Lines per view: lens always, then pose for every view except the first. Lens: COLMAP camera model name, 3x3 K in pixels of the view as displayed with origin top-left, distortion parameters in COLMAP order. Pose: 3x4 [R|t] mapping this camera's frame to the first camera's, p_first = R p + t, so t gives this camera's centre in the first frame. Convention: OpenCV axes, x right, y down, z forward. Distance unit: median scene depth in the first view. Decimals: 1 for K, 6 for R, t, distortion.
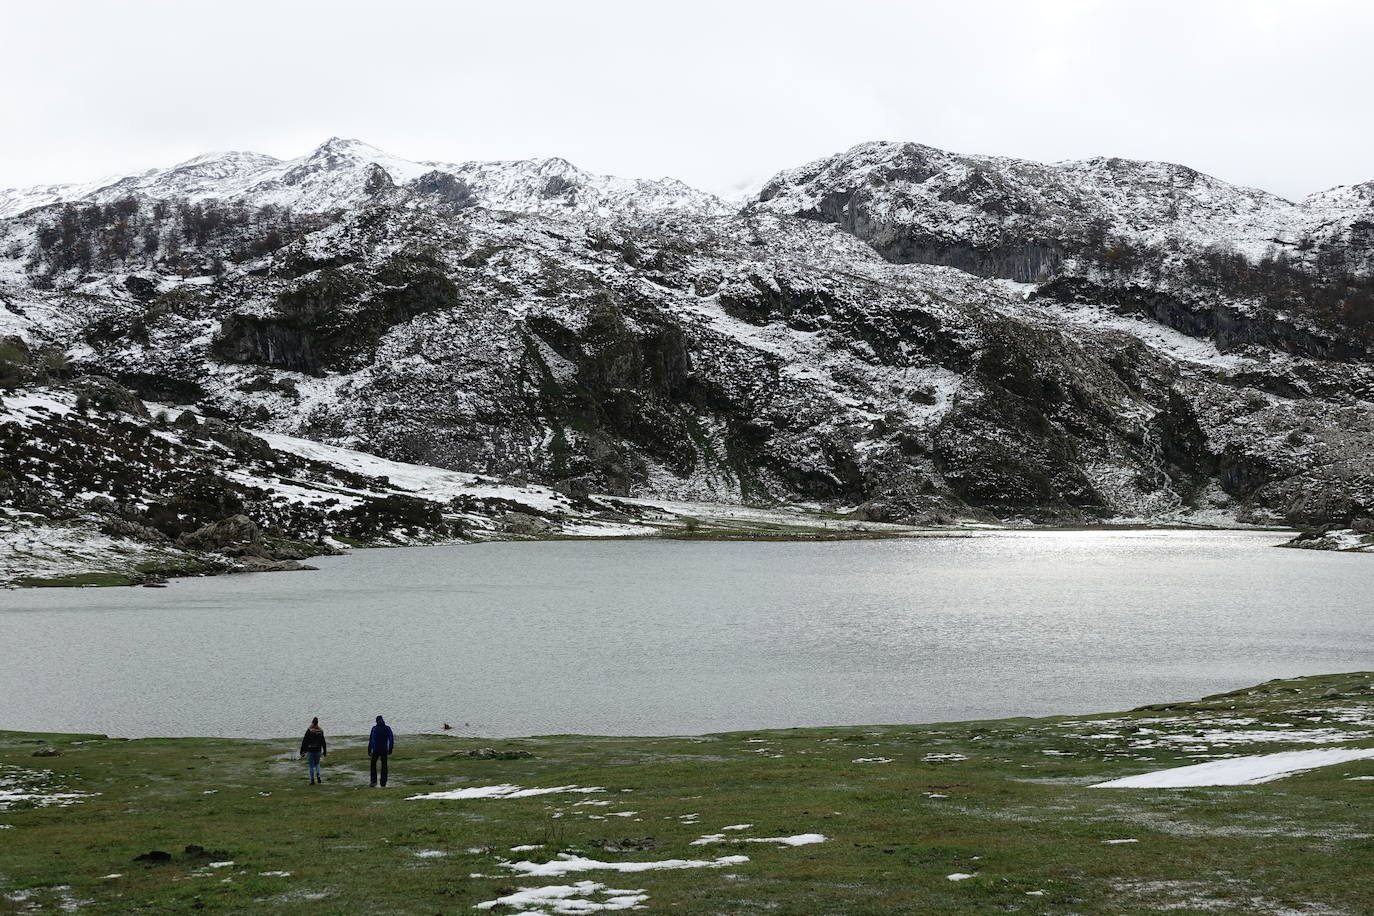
lens RADIAL K [[2916.3, 0, 594.0], [0, 2916.3, 454.3], [0, 0, 1]] dist [-0.001138, 0.121239]
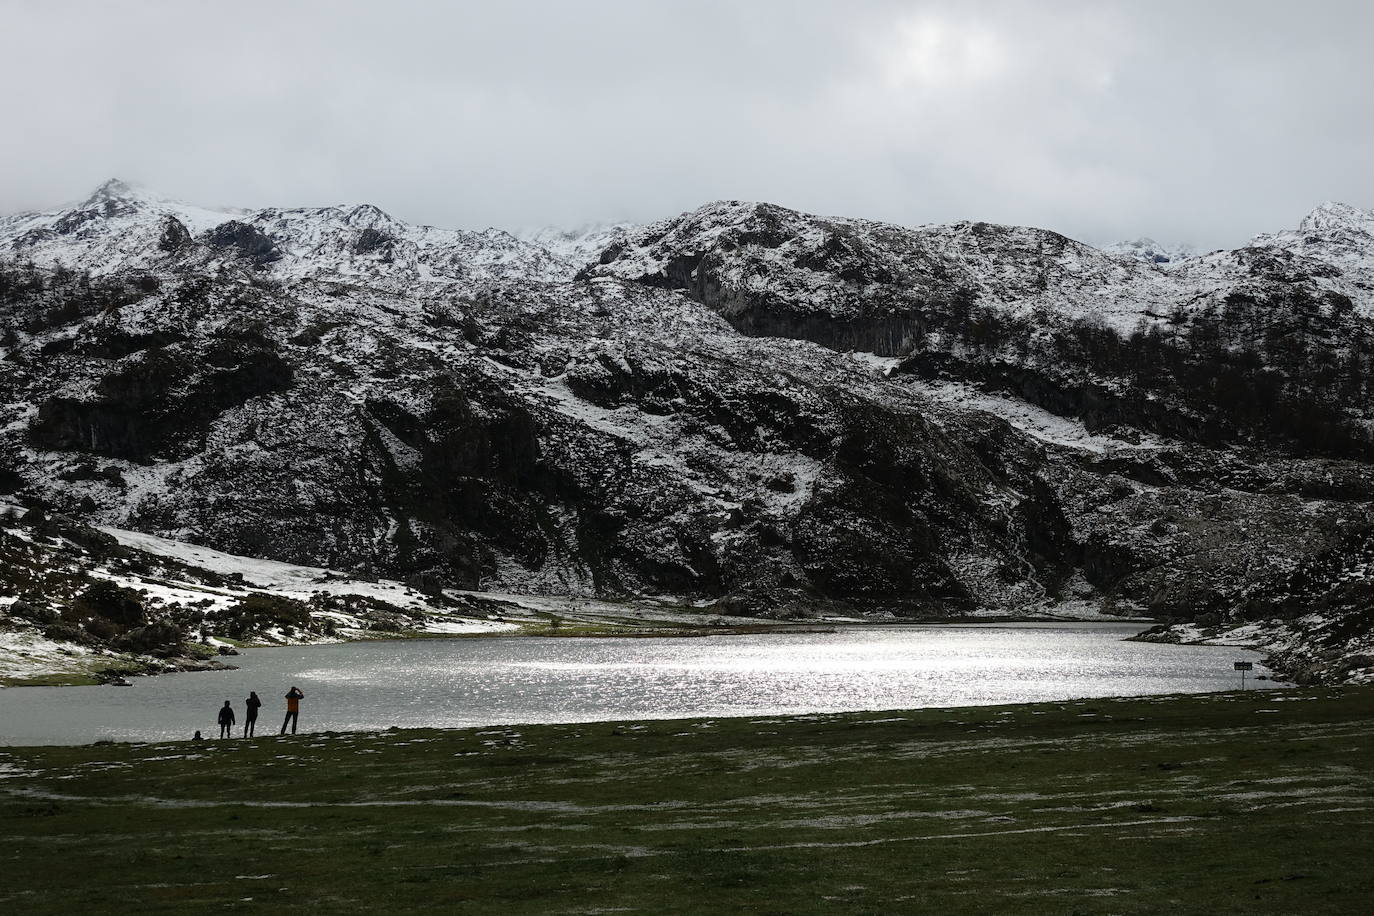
lens RADIAL K [[2434.2, 0, 754.6], [0, 2434.2, 460.7], [0, 0, 1]] dist [0.006334, 0.043586]
pose [[0.995522, 0.000598, 0.094531, 0.028437], [0.003636, 0.998997, -0.044619, 0.008391], [-0.094462, 0.044763, 0.994522, 0.204294]]
